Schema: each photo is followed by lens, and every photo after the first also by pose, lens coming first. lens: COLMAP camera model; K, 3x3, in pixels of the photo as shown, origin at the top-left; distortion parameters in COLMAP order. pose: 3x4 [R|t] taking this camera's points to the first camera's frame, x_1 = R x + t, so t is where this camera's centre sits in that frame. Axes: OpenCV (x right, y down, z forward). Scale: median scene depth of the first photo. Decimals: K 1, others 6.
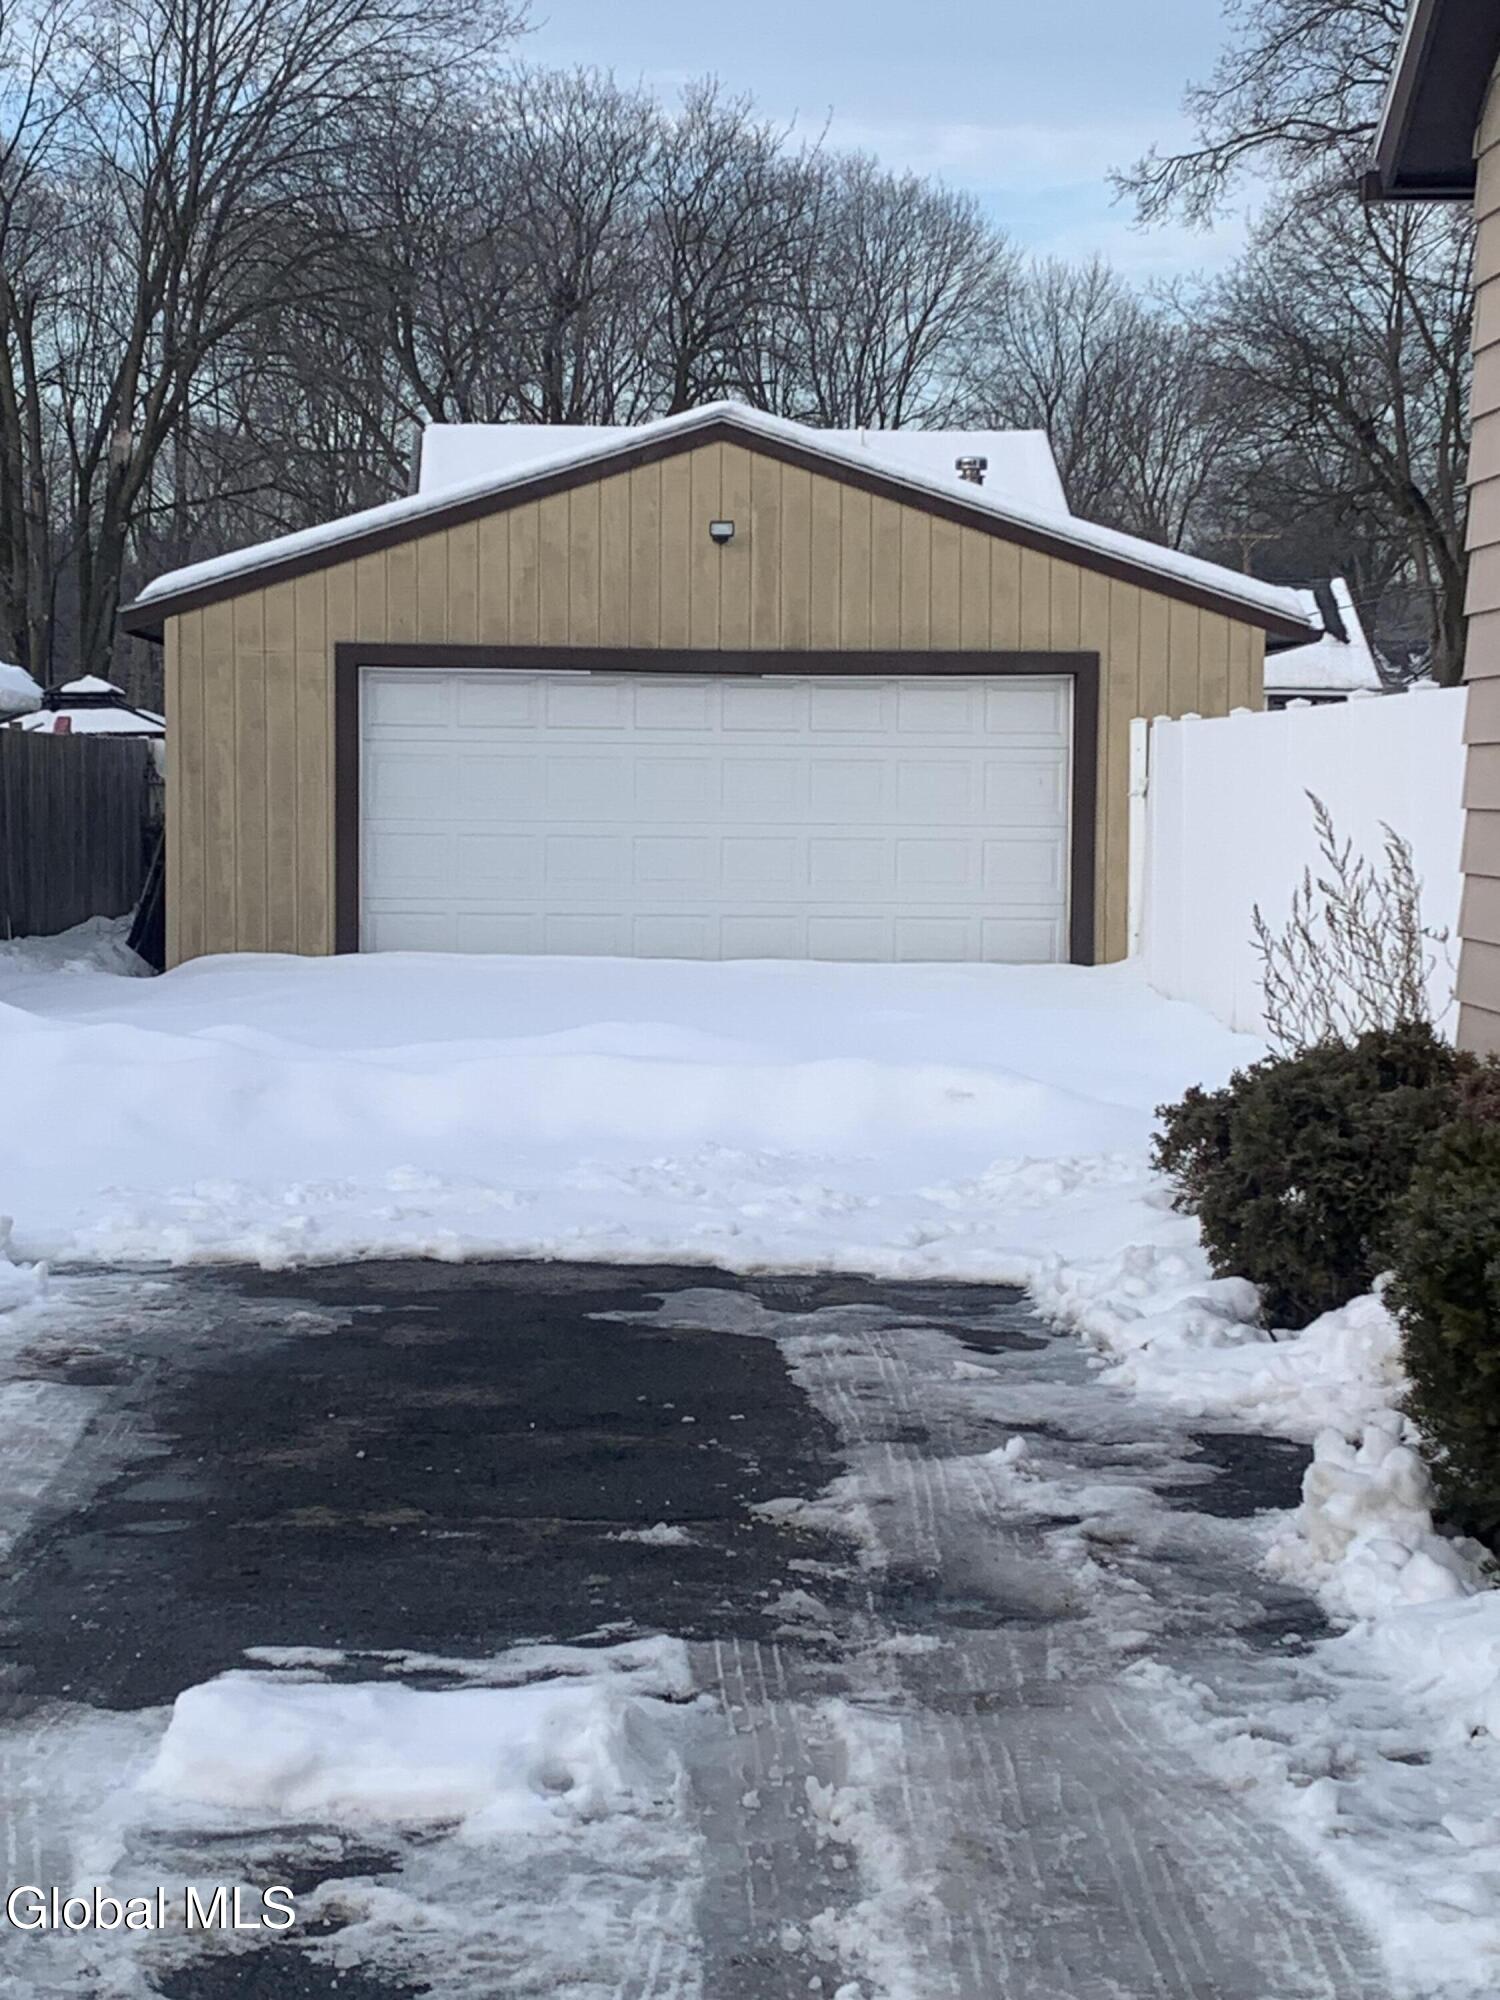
lens RADIAL K [[3848.8, 0, 747.8], [0, 3848.8, 1000.8], [0, 0, 1]] dist [0.192630, -0.410871]
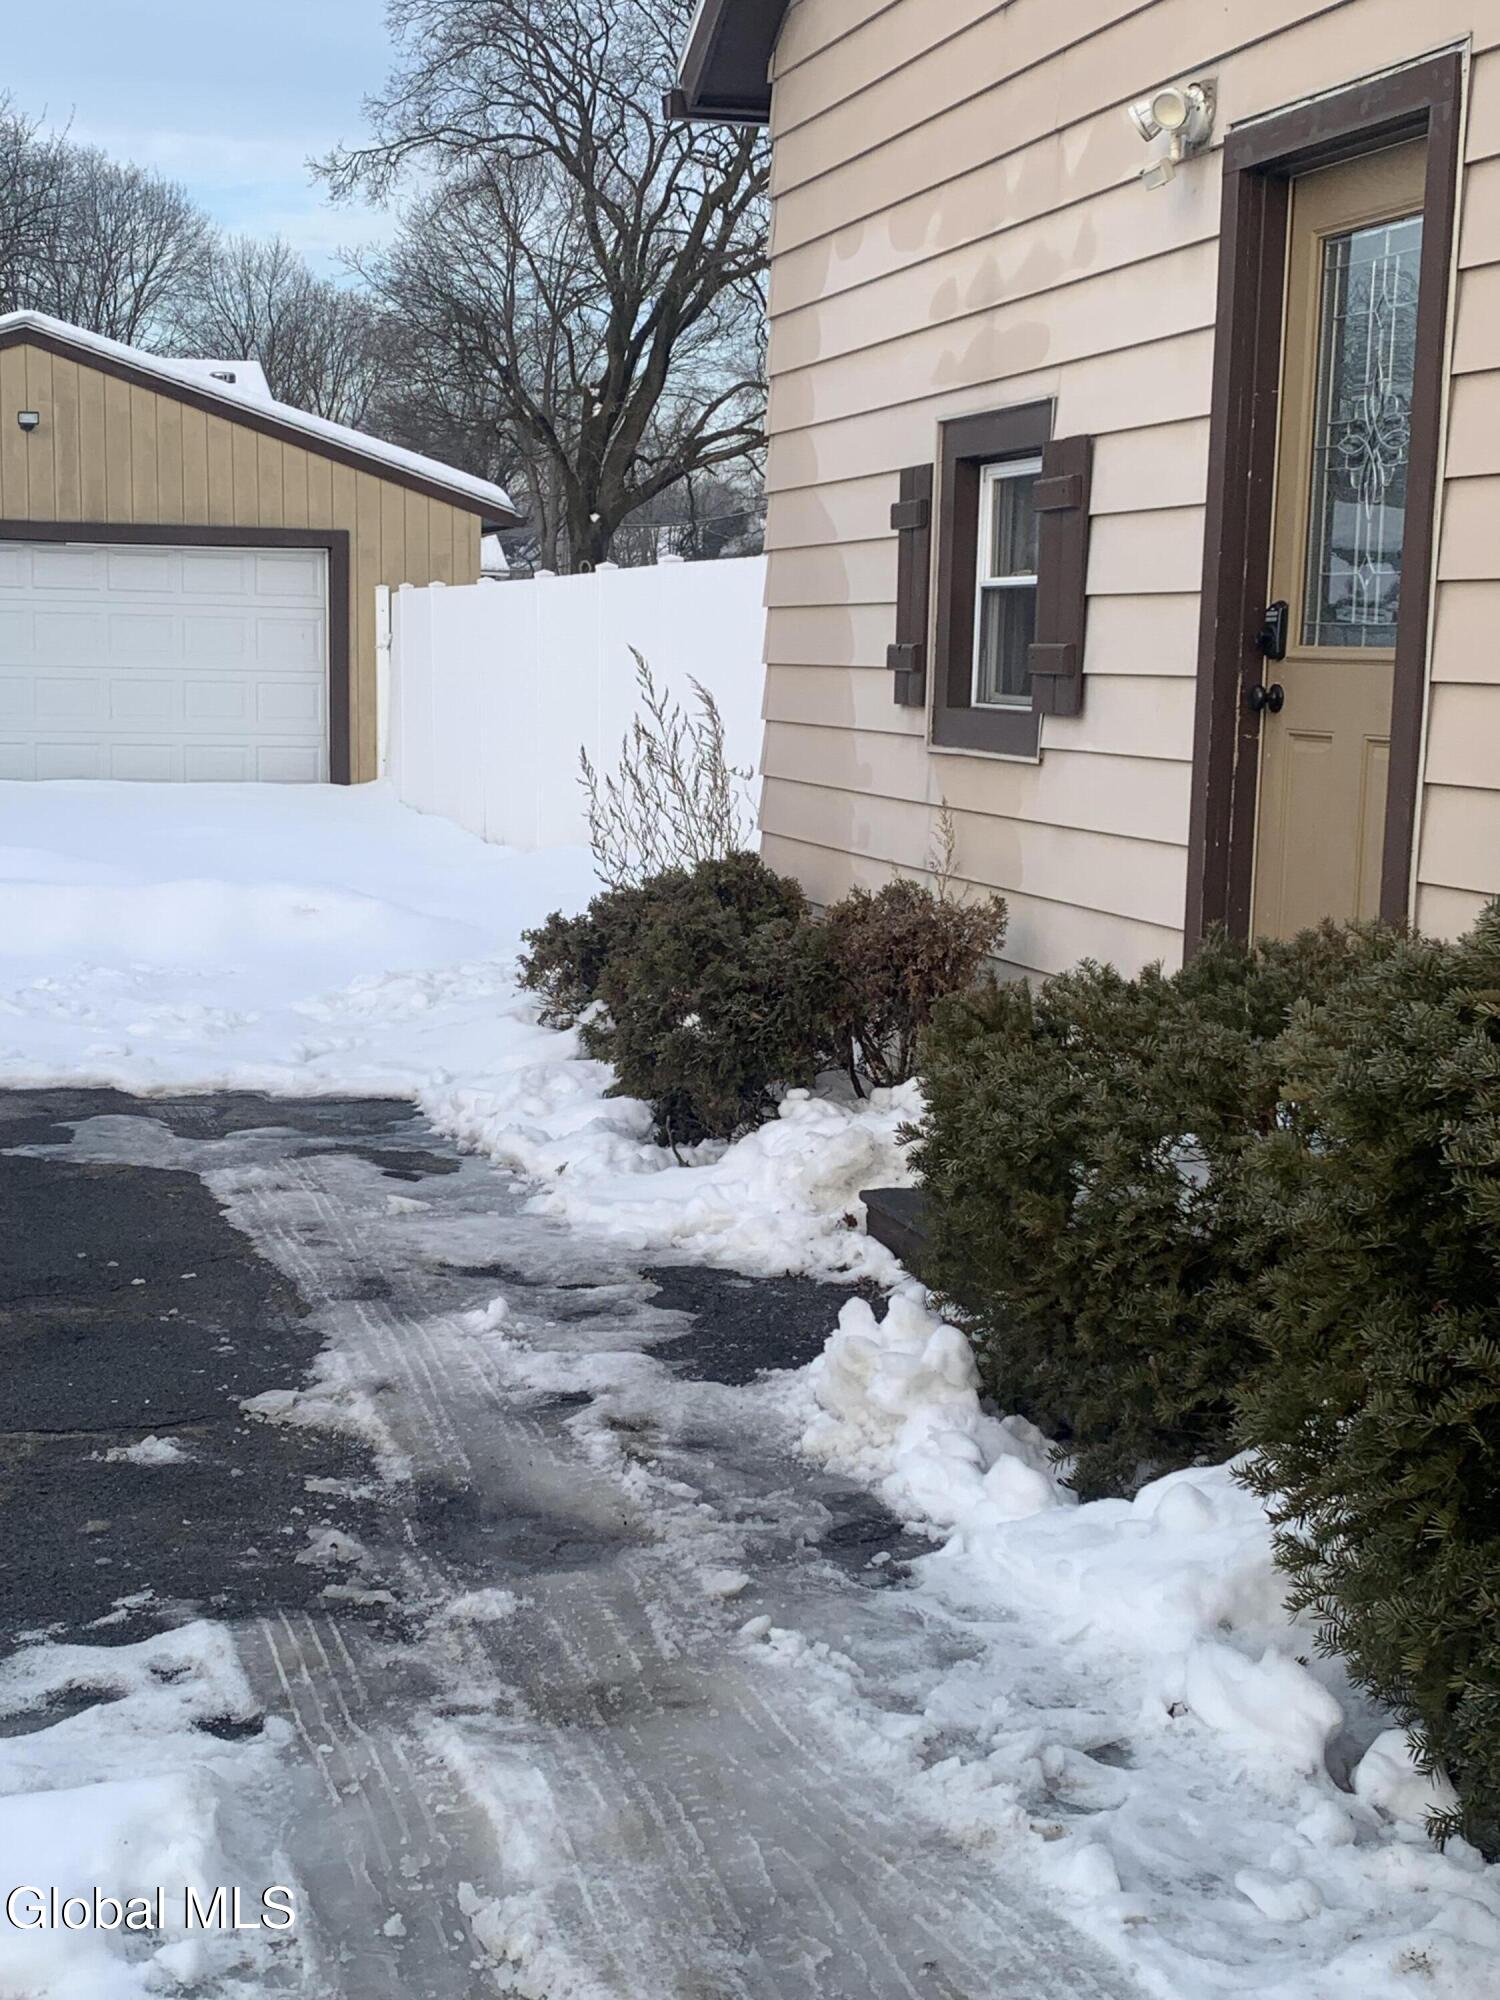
lens RADIAL K [[2790.2, 0, 751.0], [0, 2790.2, 987.2], [0, 0, 1]] dist [0.230581, -0.849108]
pose [[0.967951, -0.022853, 0.250096, -0.035288], [0.006090, 0.997694, 0.067594, -0.011574], [-0.251064, -0.063904, 0.965859, 0.226383]]
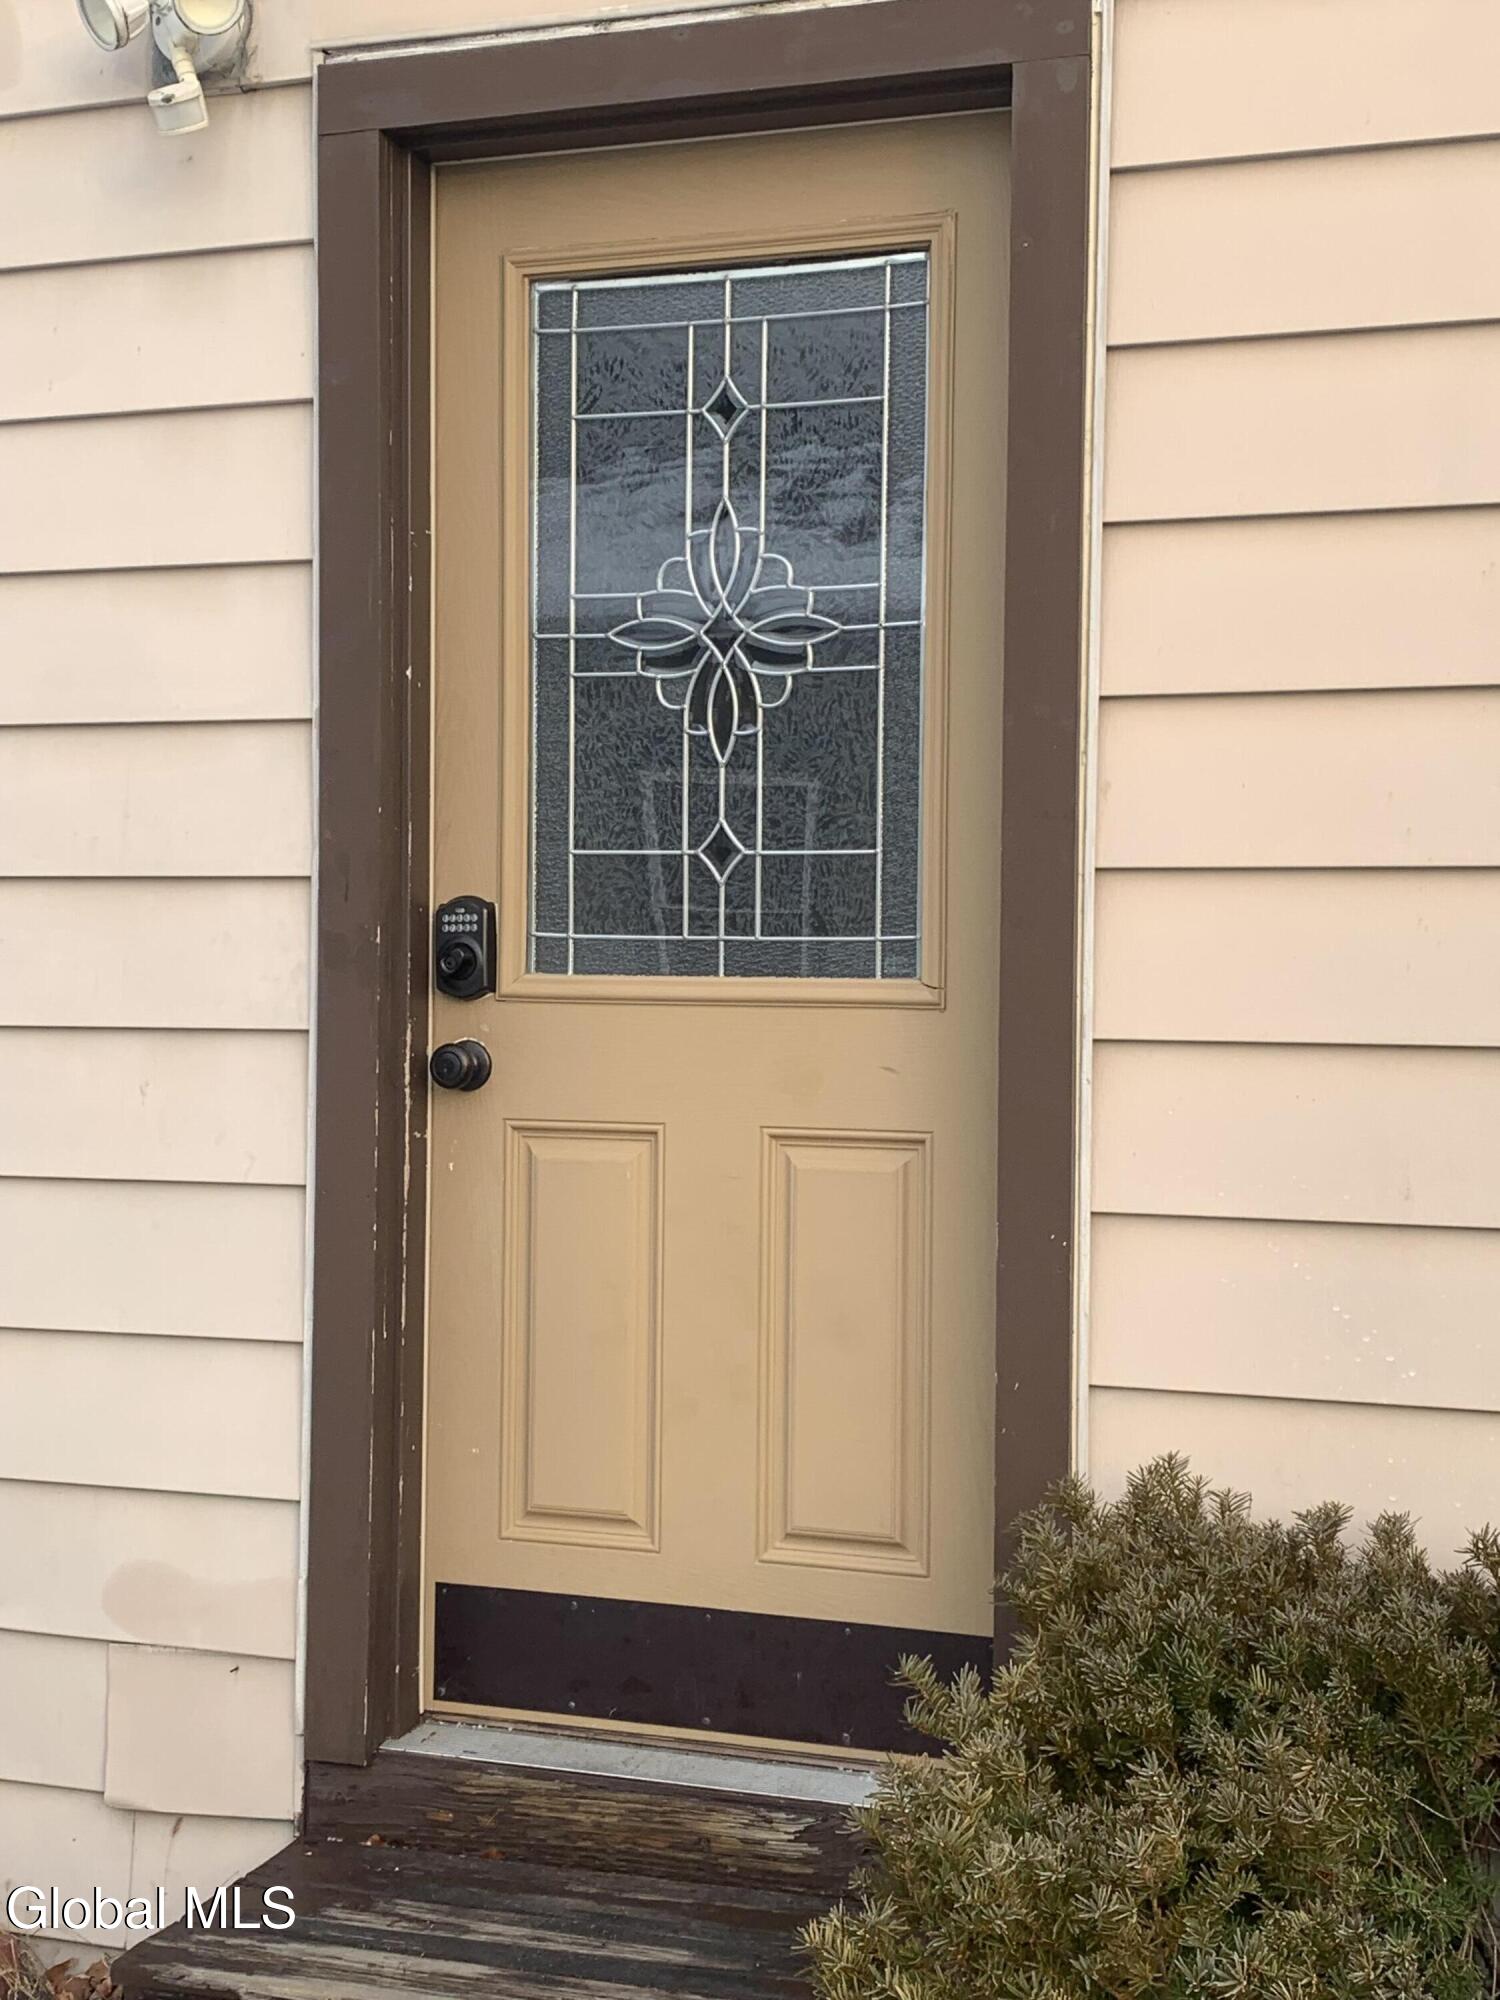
lens RADIAL K [[2790.2, 0, 751.0], [0, 2790.2, 987.2], [0, 0, 1]] dist [0.230581, -0.849108]
pose [[0.377828, -0.012287, 0.925794, -0.076157], [0.050049, 0.998721, -0.007171, -0.038422], [-0.924522, 0.049045, 0.377960, 0.642618]]
